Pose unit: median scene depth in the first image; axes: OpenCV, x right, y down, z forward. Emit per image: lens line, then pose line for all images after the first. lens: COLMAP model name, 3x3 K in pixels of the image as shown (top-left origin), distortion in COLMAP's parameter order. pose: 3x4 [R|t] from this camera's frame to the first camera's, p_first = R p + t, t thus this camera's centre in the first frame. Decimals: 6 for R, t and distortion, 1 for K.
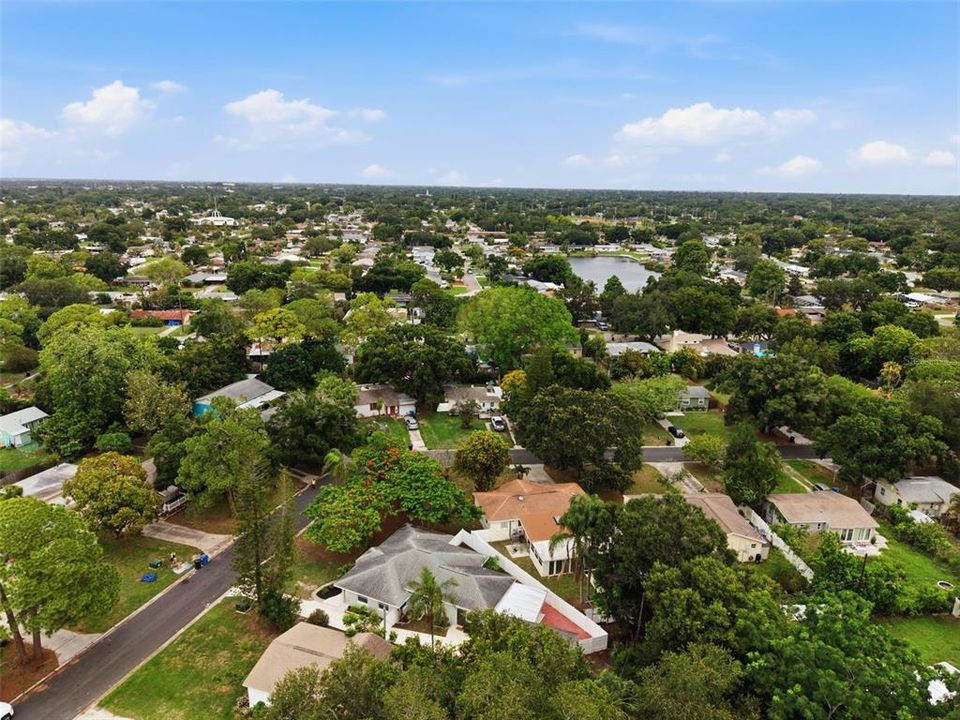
lens RADIAL K [[633.3, 0, 480.0], [0, 633.3, 360.0], [0, 0, 1]] dist [0.028306, -0.025891]
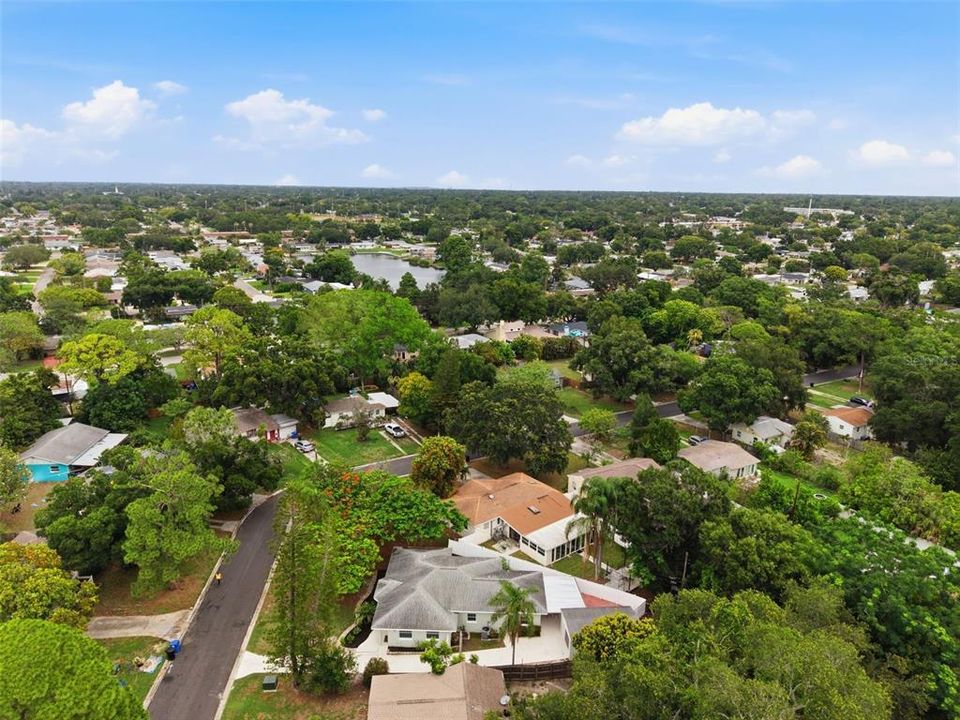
lens RADIAL K [[629.6, 0, 499.0], [0, 629.6, 377.5], [0, 0, 1]] dist [0.061778, -0.088938]
pose [[0.908154, -0.123355, 0.400049, -0.193749], [0.110847, 0.992350, 0.054357, -0.013388], [-0.403694, -0.005021, 0.914880, 0.056235]]
